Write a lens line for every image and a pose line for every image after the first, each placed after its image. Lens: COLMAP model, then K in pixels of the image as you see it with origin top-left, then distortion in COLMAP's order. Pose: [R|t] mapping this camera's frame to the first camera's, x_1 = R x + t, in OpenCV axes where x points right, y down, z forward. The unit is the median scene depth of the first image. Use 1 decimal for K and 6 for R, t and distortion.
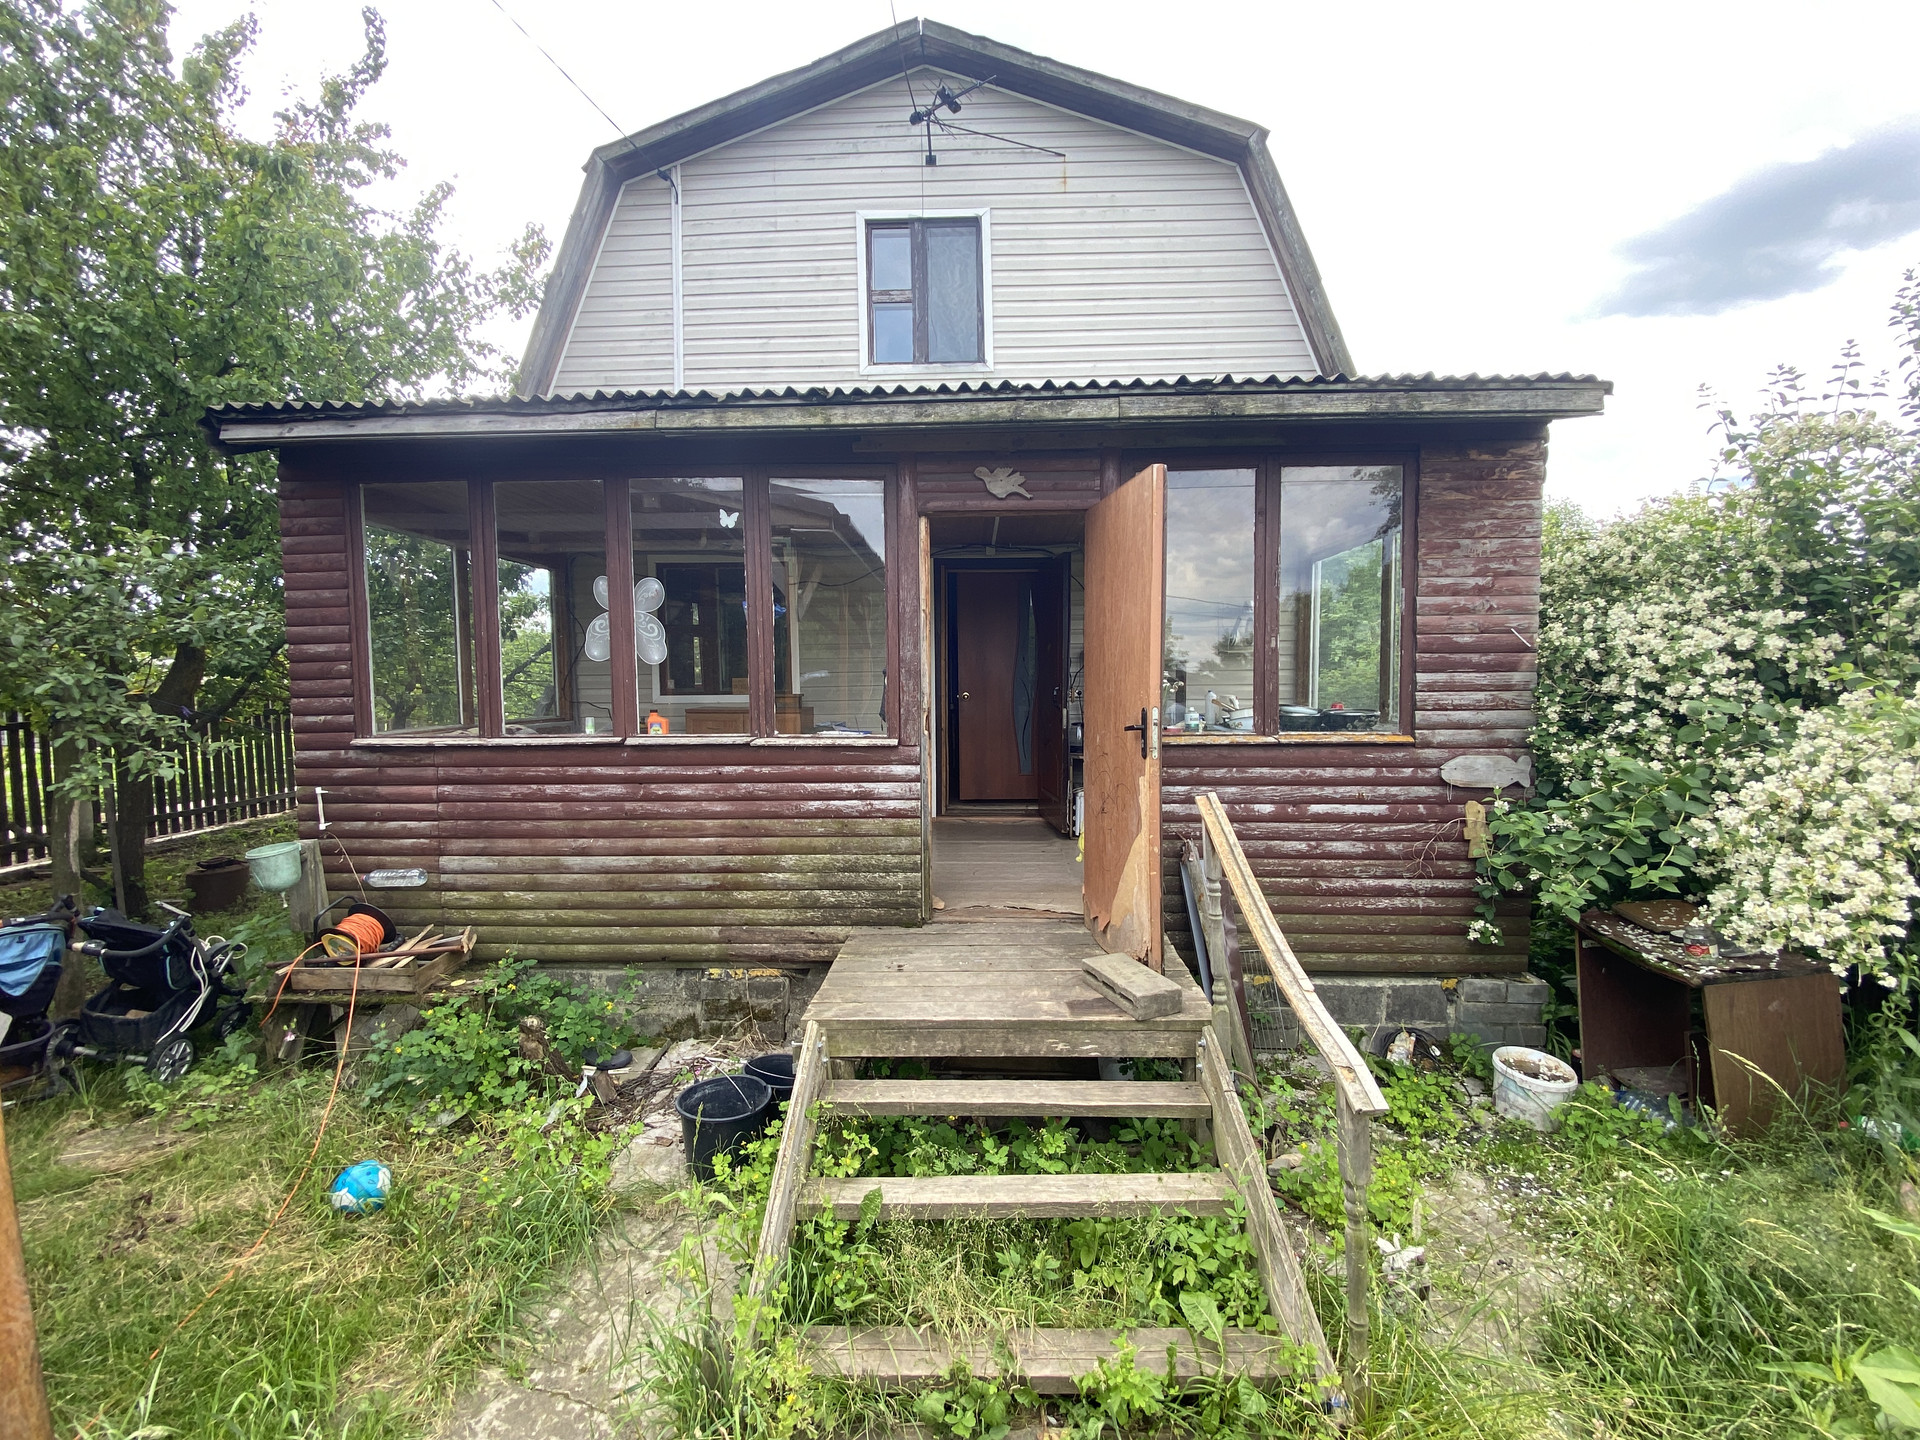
lens RADIAL K [[775.0, 0, 963.1], [0, 775.0, 716.6], [0, 0, 1]] dist [0.030722, -0.030466]
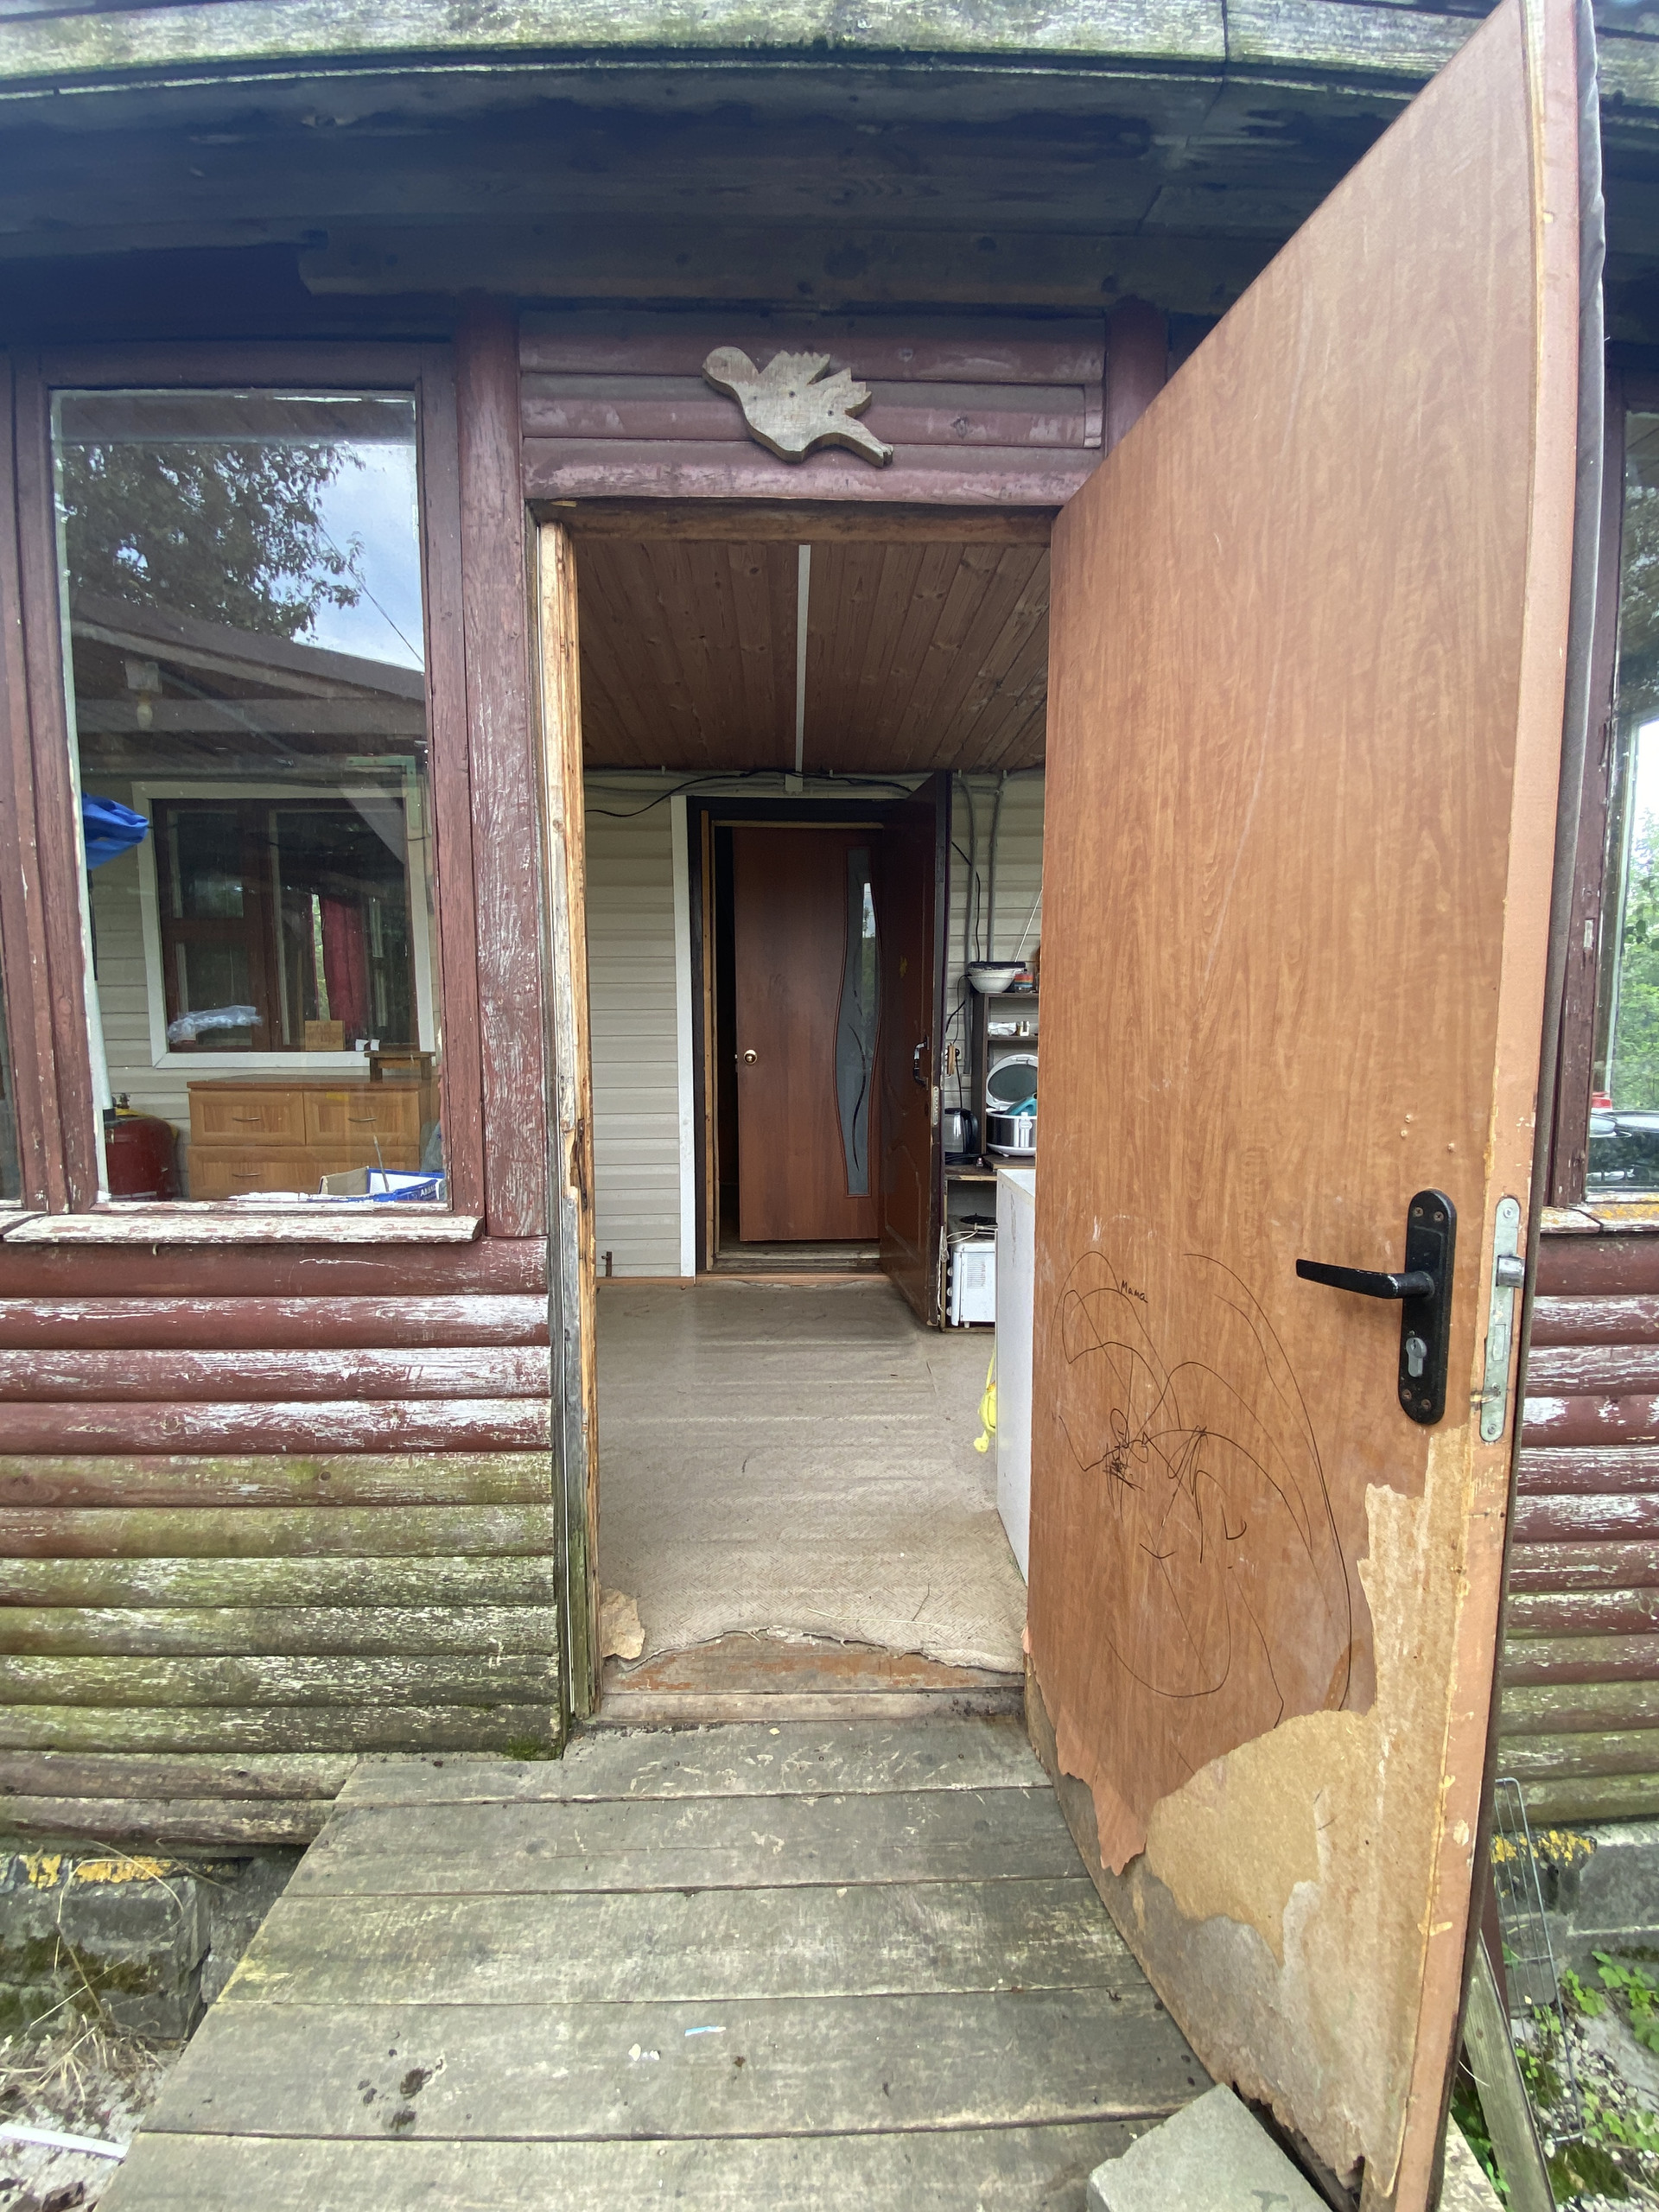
lens RADIAL K [[892.9, 0, 830.7], [0, 892.9, 1102.4], [0, 0, 1]] dist [0.030722, -0.030466]
pose [[0.998431, 0.002309, 0.055950, 0.043022], [-0.004740, 0.999049, 0.043348, -0.036591], [-0.055797, -0.043545, 0.997492, 0.606403]]
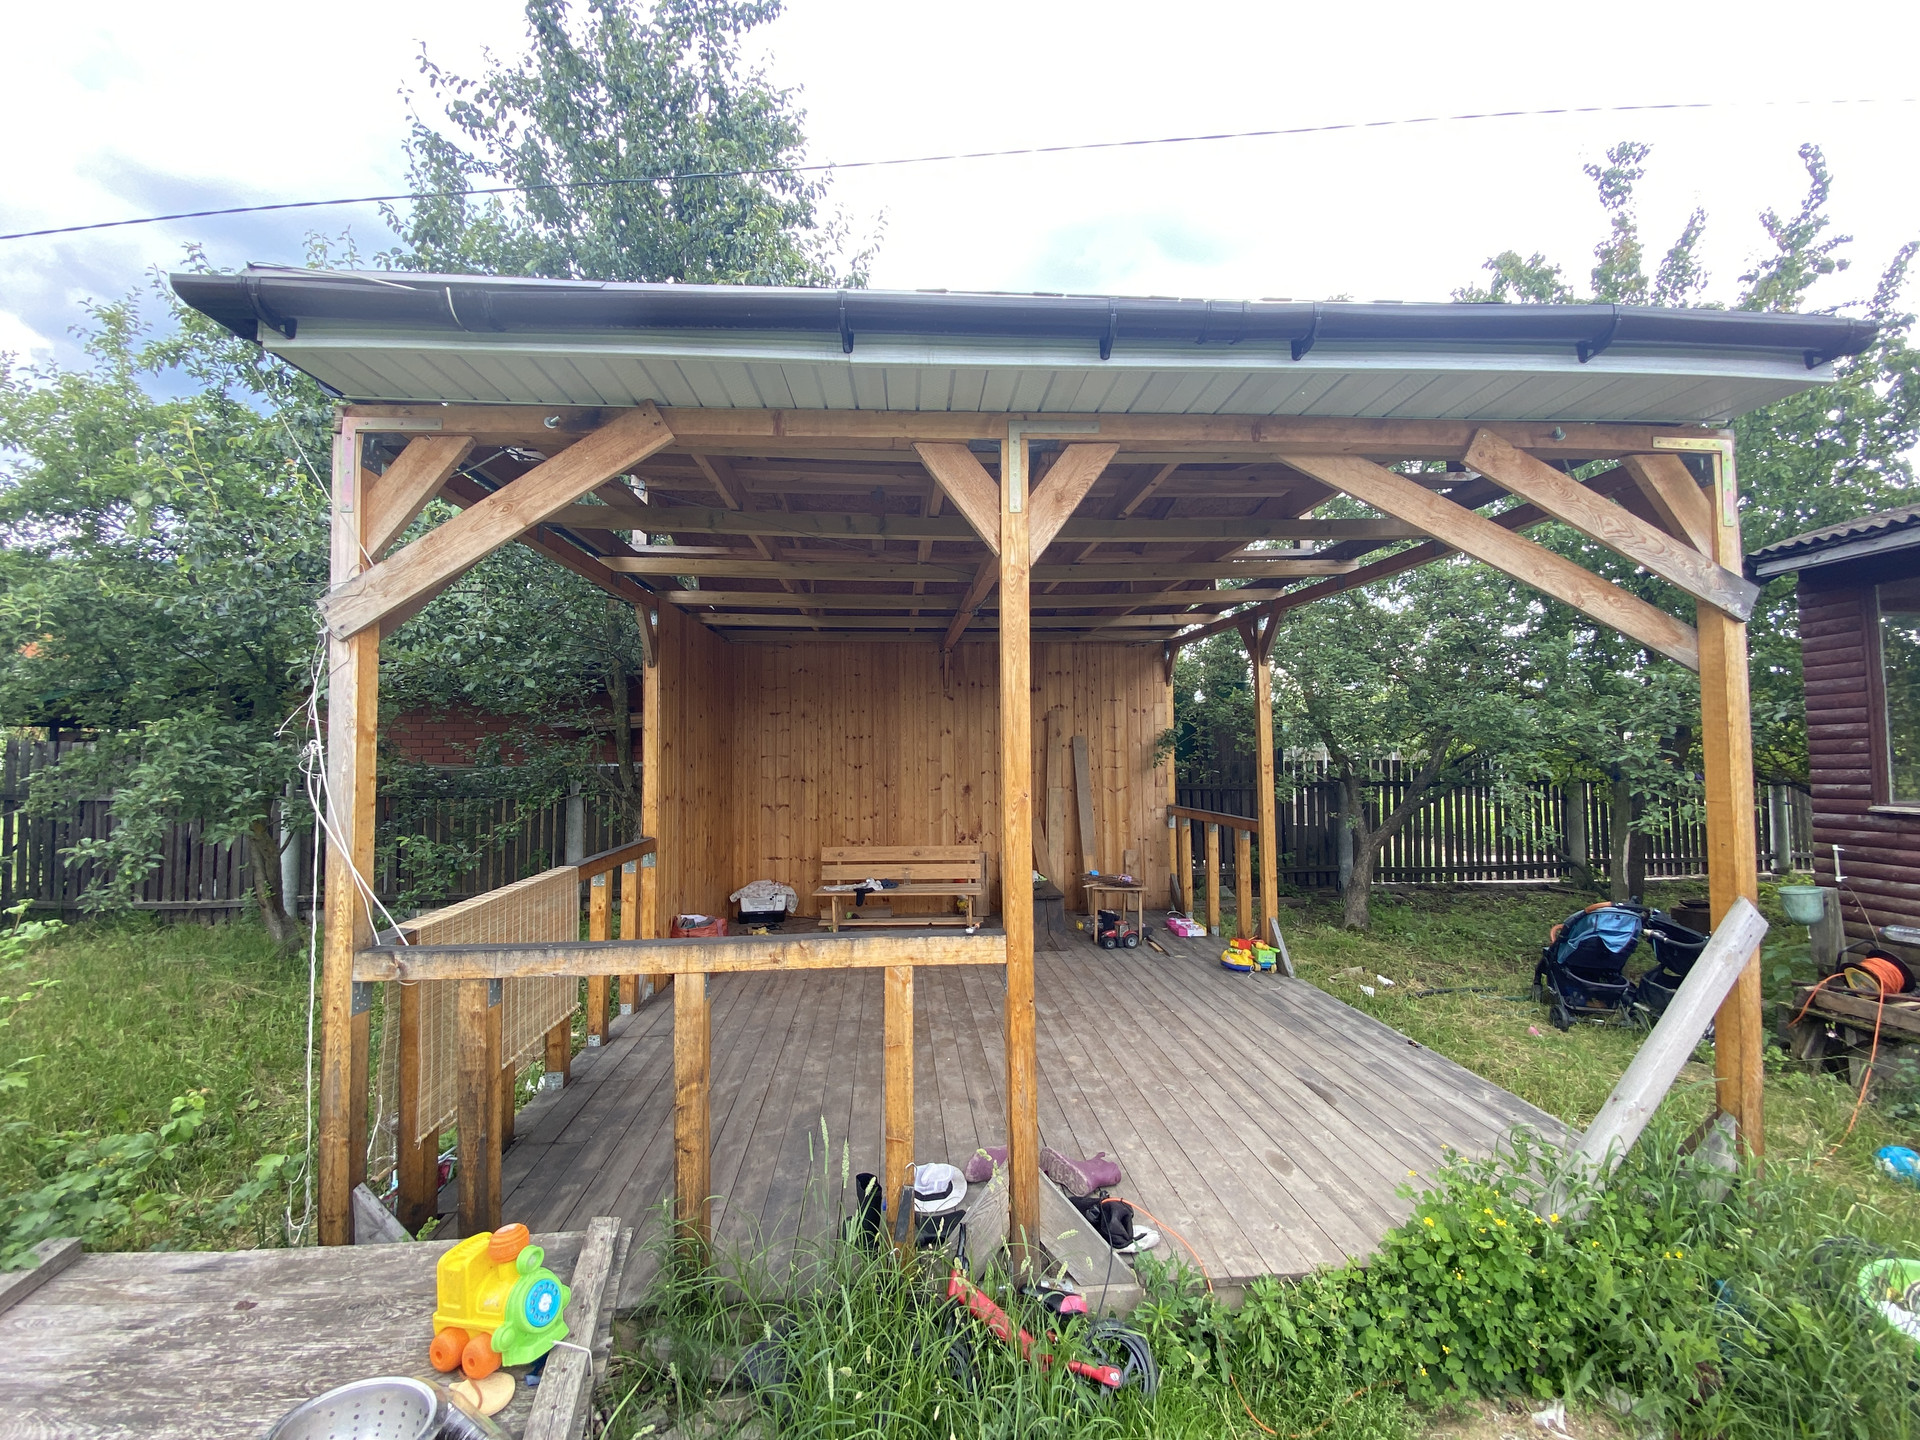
lens RADIAL K [[793.8, 0, 950.6], [0, 793.8, 711.5], [0, 0, 1]] dist [-0.020427, -0.006066]
pose [[0.101056, -0.043387, -0.993934, 0.198301], [-0.046097, 0.997771, -0.048241, 0.006539], [0.993812, 0.050692, 0.098831, -0.465487]]
